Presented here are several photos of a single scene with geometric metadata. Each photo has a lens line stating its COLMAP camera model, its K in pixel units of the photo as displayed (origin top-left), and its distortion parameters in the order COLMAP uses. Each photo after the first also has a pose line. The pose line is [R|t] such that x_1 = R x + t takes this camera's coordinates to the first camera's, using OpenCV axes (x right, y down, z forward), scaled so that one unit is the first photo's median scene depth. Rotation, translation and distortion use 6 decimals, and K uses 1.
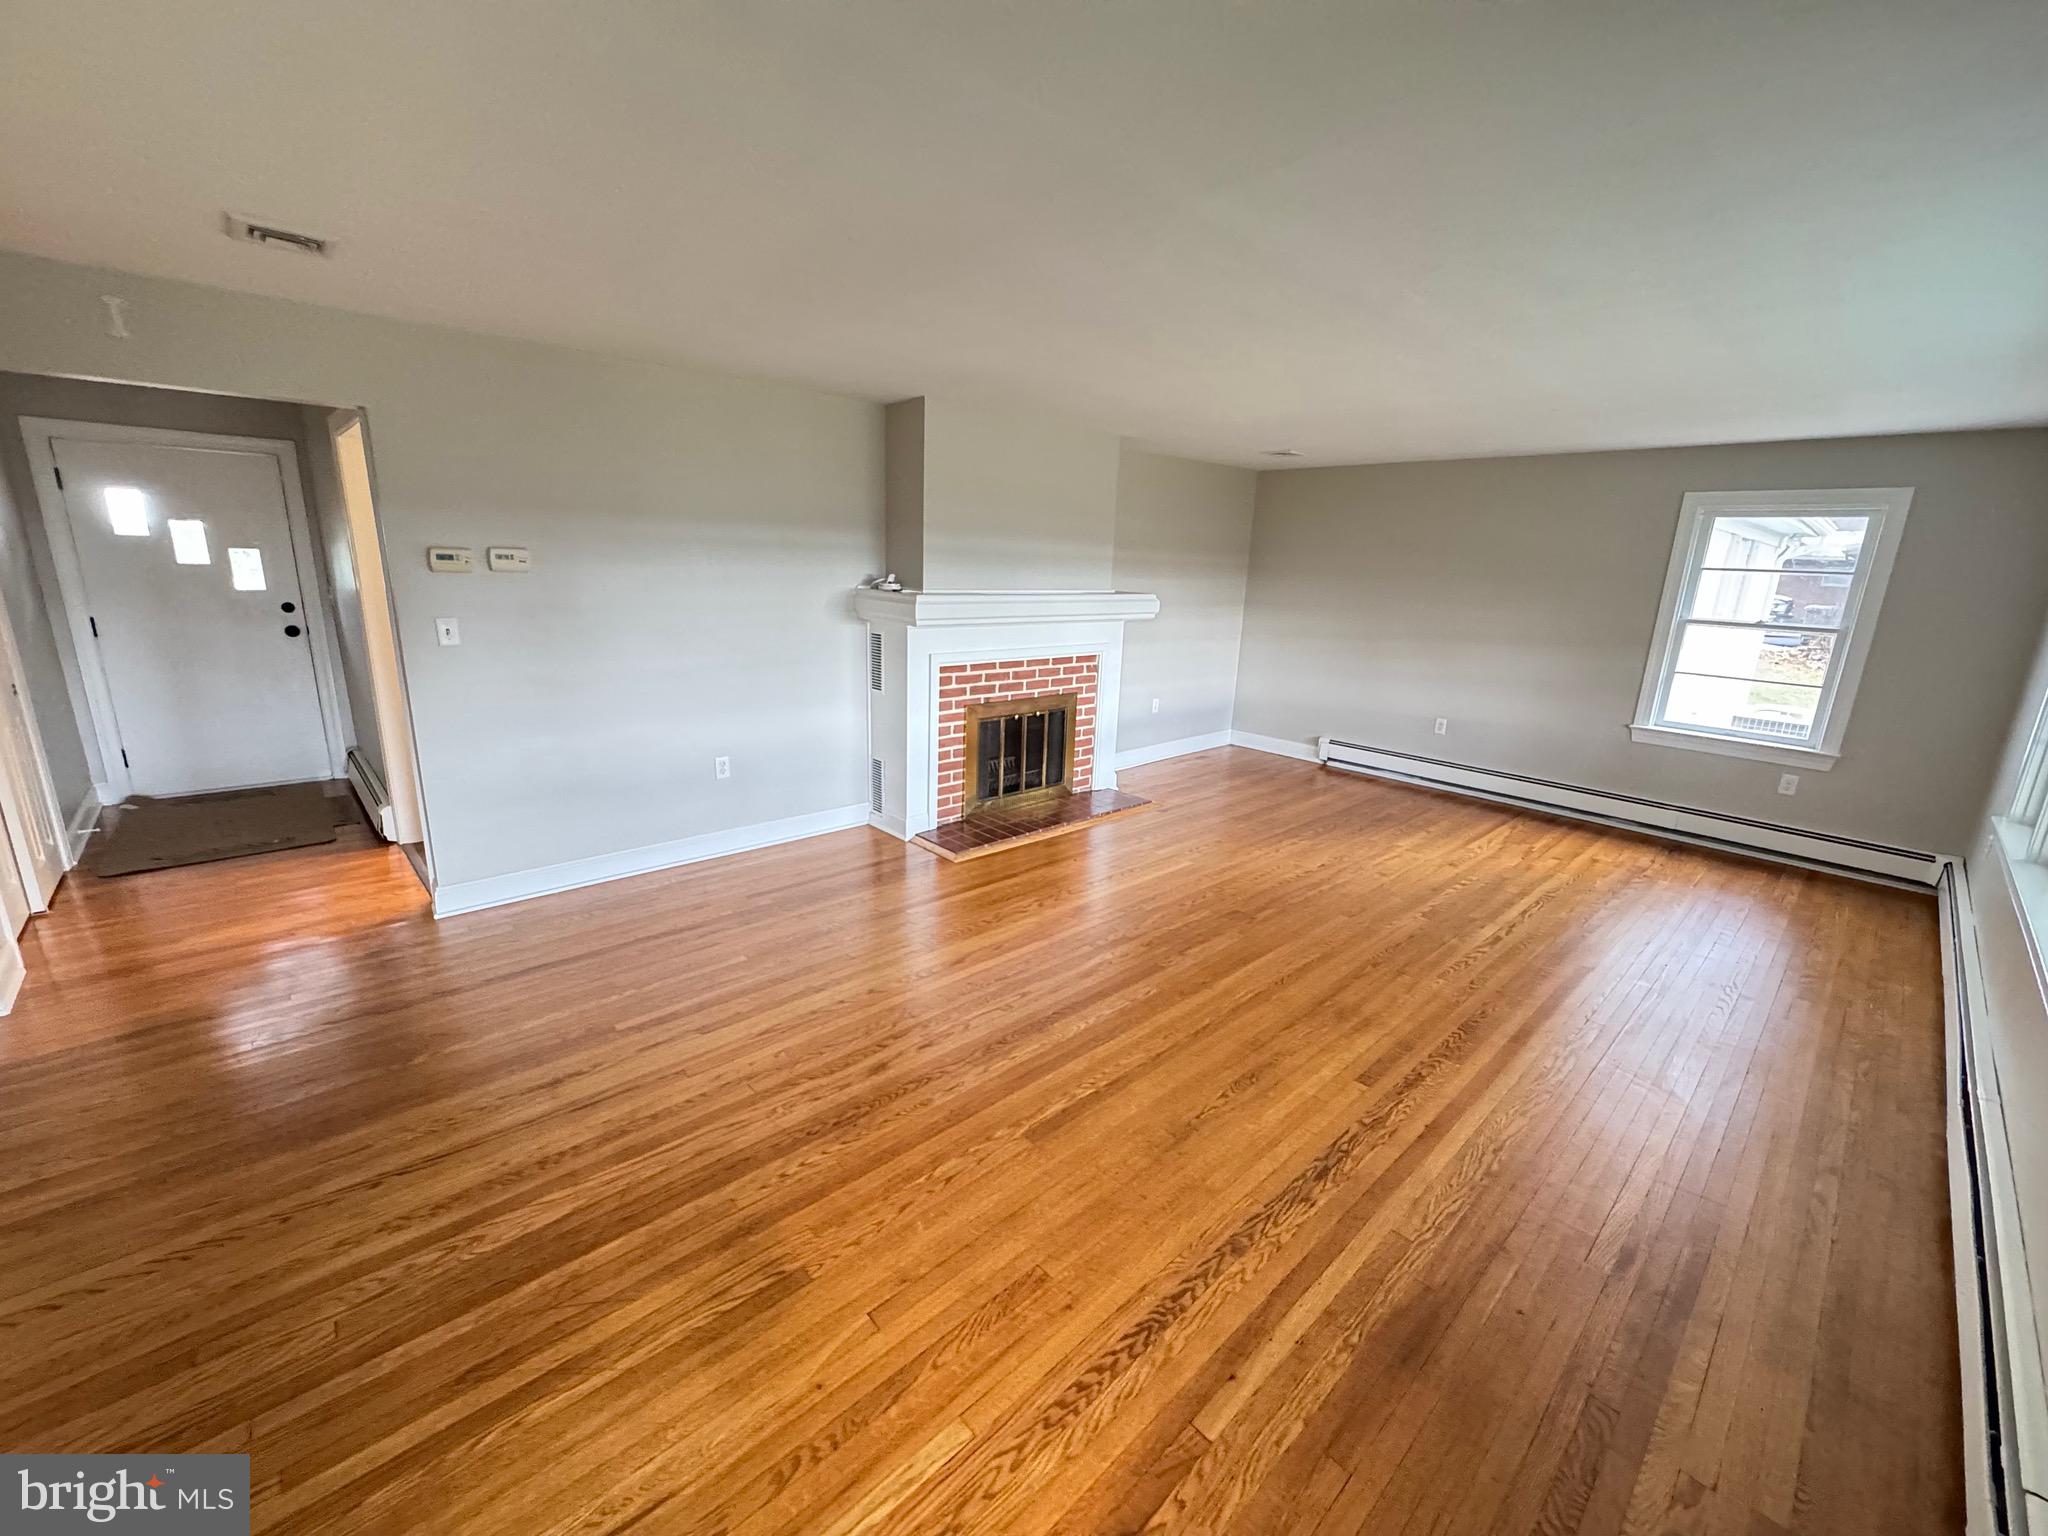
lens RADIAL K [[816.5, 0, 1024.0], [0, 816.5, 768.0], [0, 0, 1]] dist [-0.003764, -0.000696]
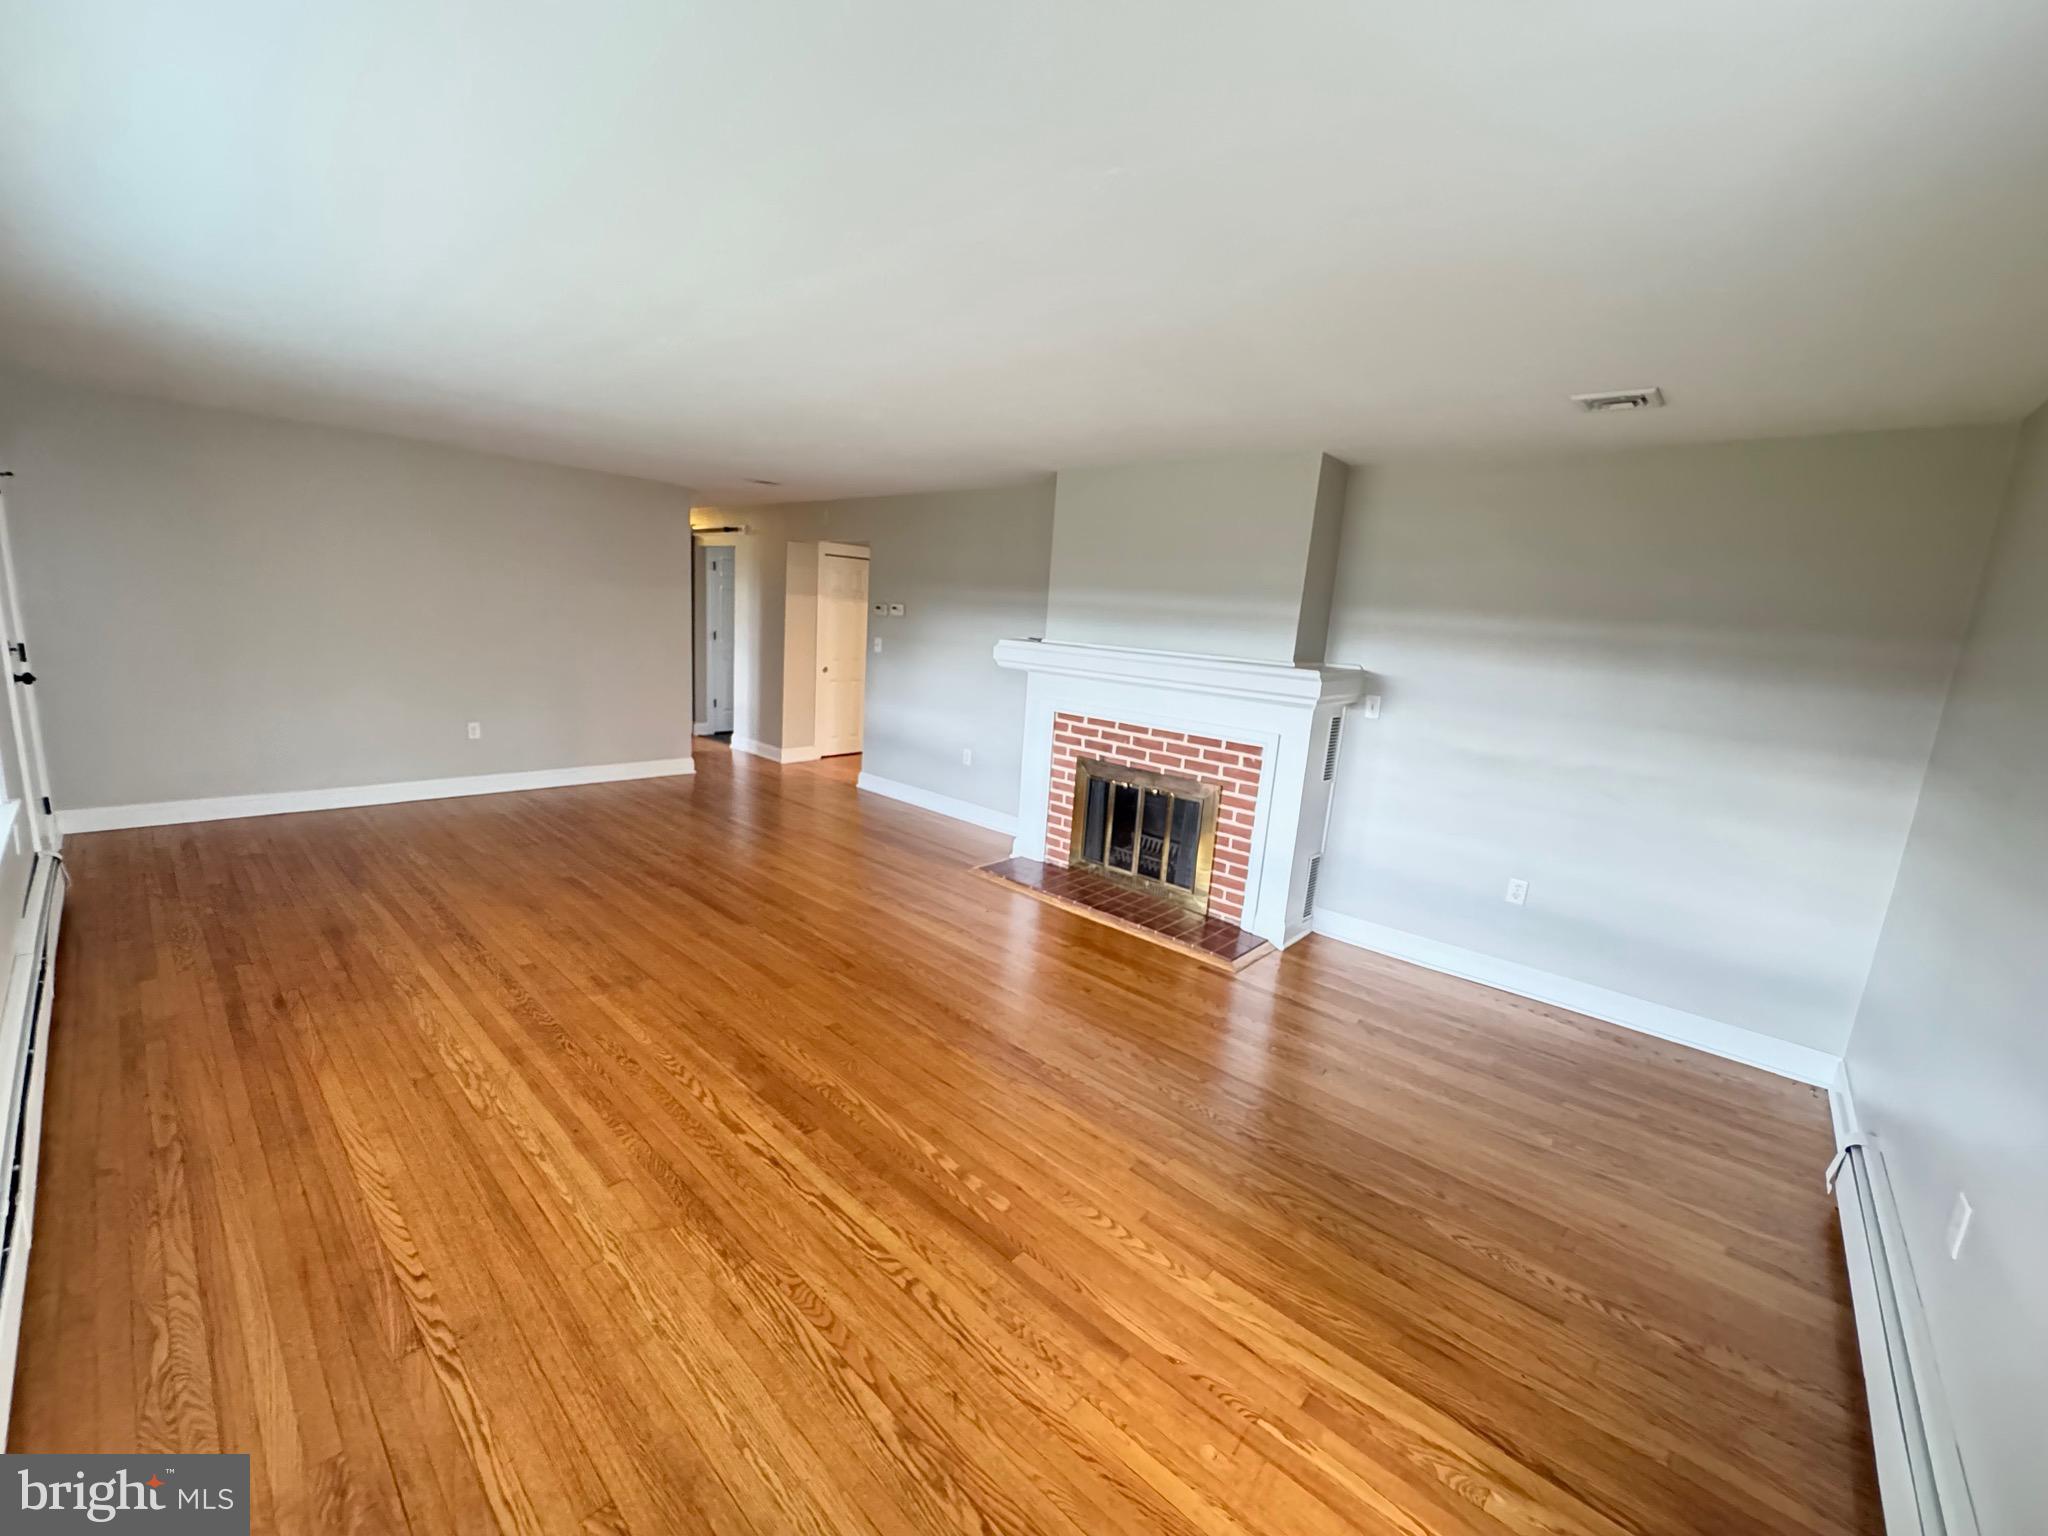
lens RADIAL K [[816.5, 0, 1024.0], [0, 816.5, 768.0], [0, 0, 1]] dist [-0.003764, -0.000696]
pose [[0.090612, 0.159342, -0.983056, 0.909188], [-0.309027, 0.942889, 0.124347, -0.165255], [0.946727, 0.292523, 0.134678, 0.790604]]
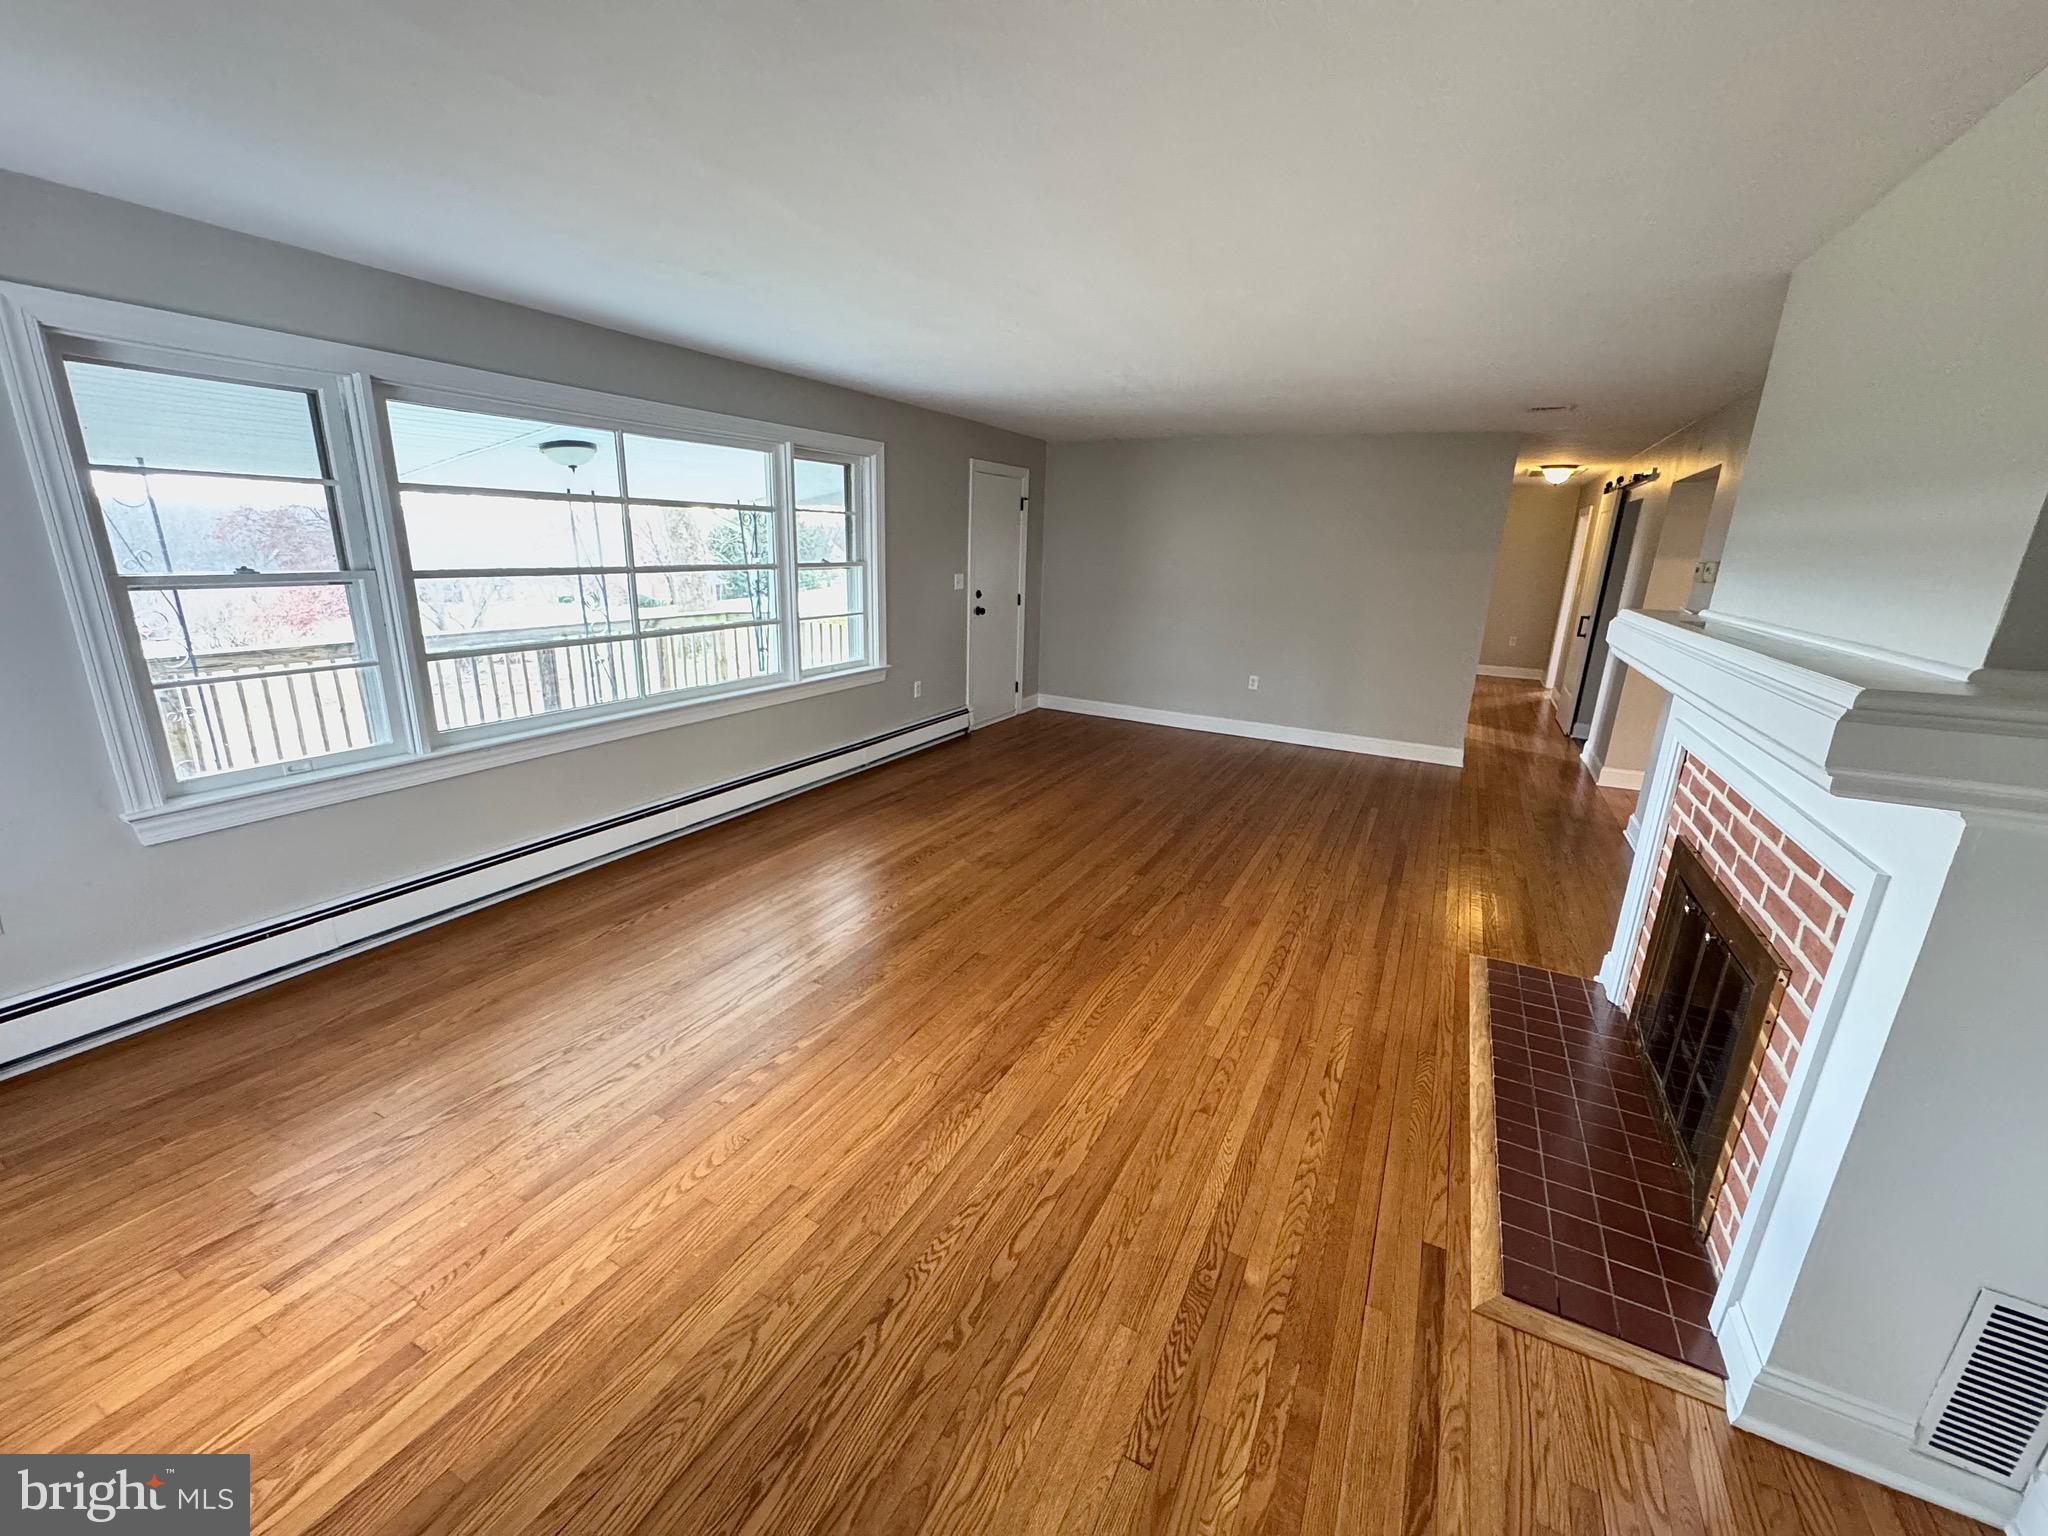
lens RADIAL K [[816.5, 0, 1024.0], [0, 816.5, 768.0], [0, 0, 1]] dist [-0.003764, -0.000696]
pose [[-0.940264, 0.027760, -0.339314, 0.496975], [-0.145731, 0.867924, 0.474838, -0.296416], [0.307680, 0.495921, -0.812032, 1.254870]]
